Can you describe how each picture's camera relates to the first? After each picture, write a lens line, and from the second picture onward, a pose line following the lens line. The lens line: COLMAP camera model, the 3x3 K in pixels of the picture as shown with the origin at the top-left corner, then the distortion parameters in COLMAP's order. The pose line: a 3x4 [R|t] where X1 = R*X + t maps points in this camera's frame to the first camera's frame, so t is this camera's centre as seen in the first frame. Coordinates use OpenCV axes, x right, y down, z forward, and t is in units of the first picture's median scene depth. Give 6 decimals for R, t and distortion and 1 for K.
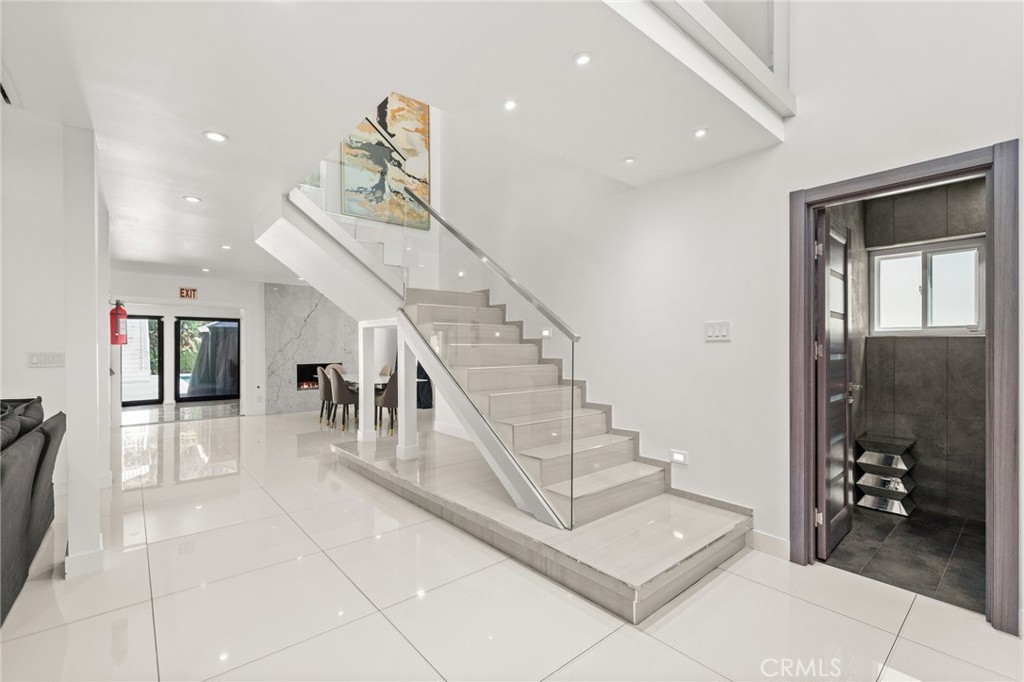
lens RADIAL K [[454.9, 0, 509.2], [0, 454.9, 349.3], [0, 0, 1]] dist [-0.001182, 0.000078]
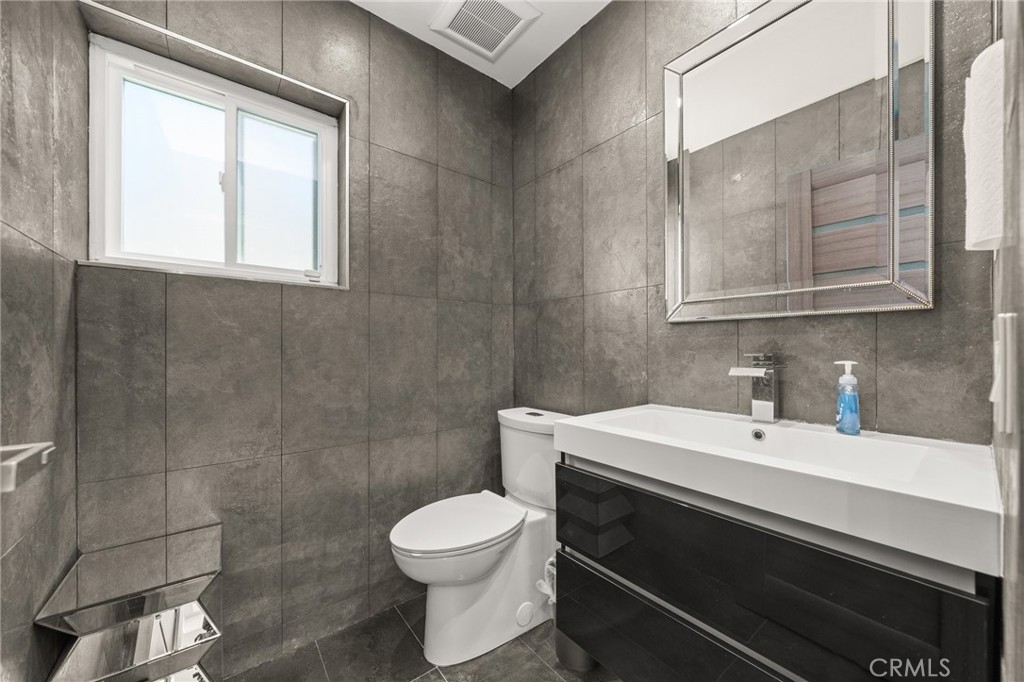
lens RADIAL K [[379.0, 0, 512.6], [0, 379.0, 345.1], [0, 0, 1]] dist [0.001316, 0.000155]
pose [[0.042537, 0.001202, 0.999094, 0.547106], [0.009104, 0.999957, -0.001591, 0.037074], [-0.999053, 0.009163, 0.042524, 0.703192]]
